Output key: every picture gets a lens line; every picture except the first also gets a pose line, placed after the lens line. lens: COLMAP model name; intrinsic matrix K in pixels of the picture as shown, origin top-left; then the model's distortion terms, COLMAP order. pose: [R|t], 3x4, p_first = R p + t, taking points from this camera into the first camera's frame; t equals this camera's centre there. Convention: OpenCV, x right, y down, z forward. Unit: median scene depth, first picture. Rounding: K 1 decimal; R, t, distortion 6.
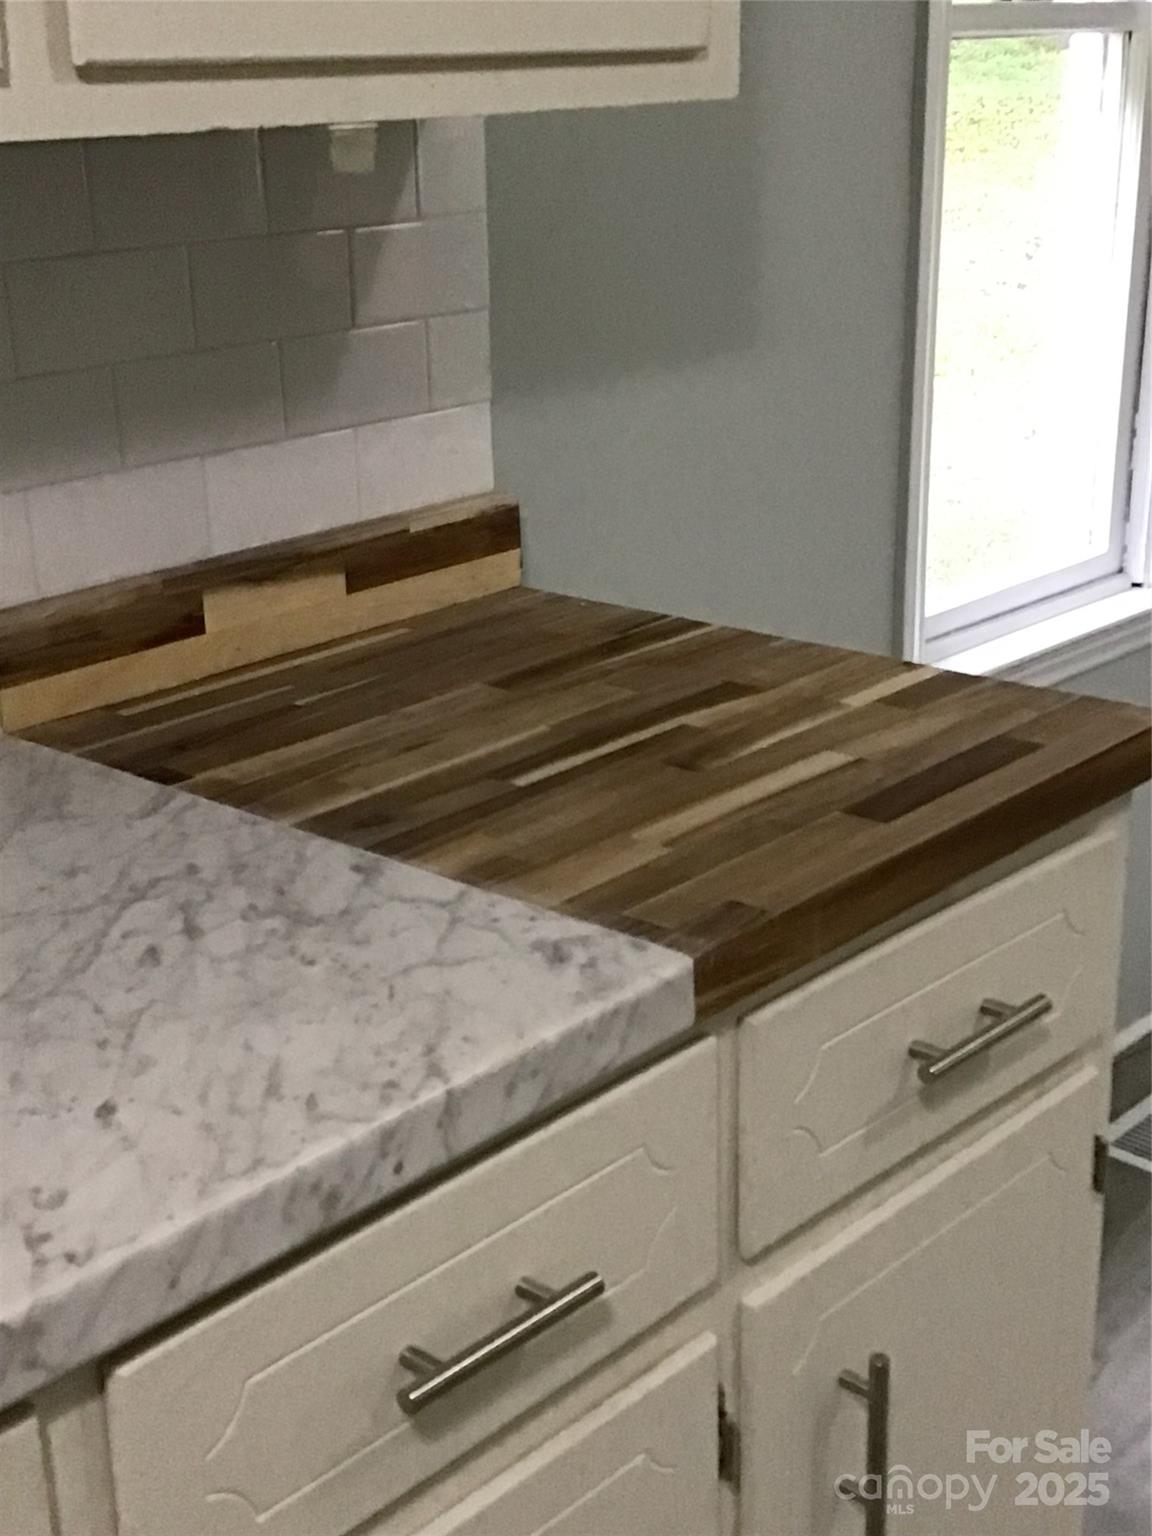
lens RADIAL K [[2157.9, 0, 576.0], [0, 2157.9, 768.0], [0, 0, 1]] dist [-0.011632, -0.008579]
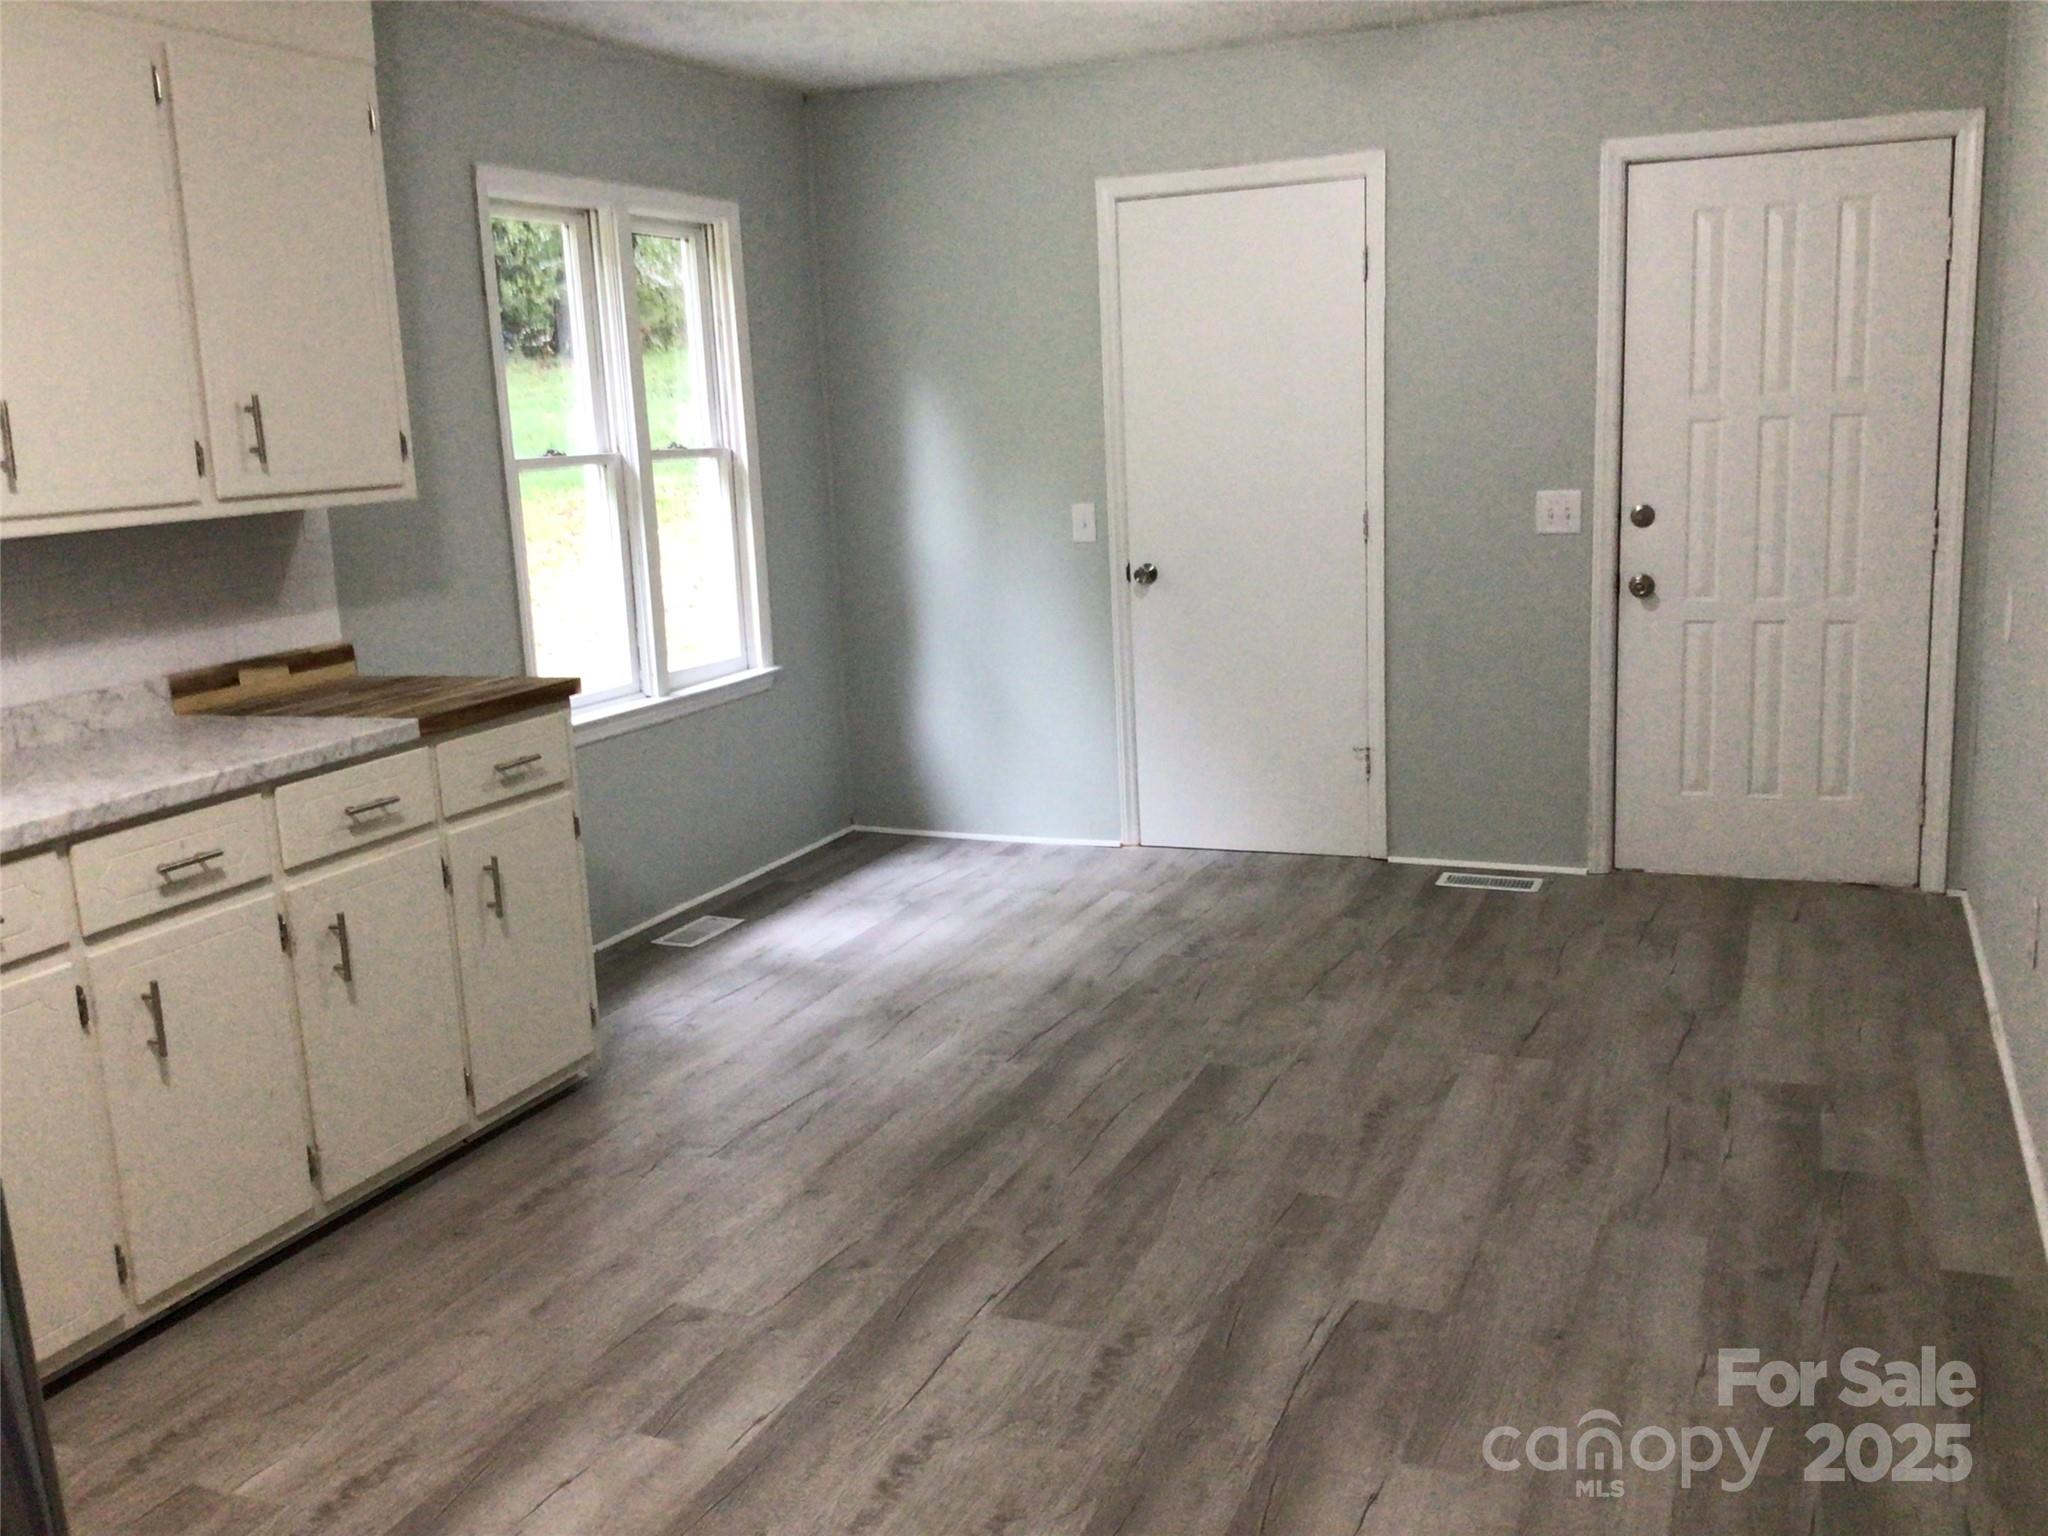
lens RADIAL K [[1840.9, 0, 1032.8], [0, 1840.9, 762.3], [0, 0, 1]] dist [0.122651, -0.235107]
pose [[0.939613, -0.088394, 0.330626, -0.011823], [0.138061, 0.981875, -0.129852, 0.504919], [-0.313156, 0.167657, 0.934786, -1.629740]]
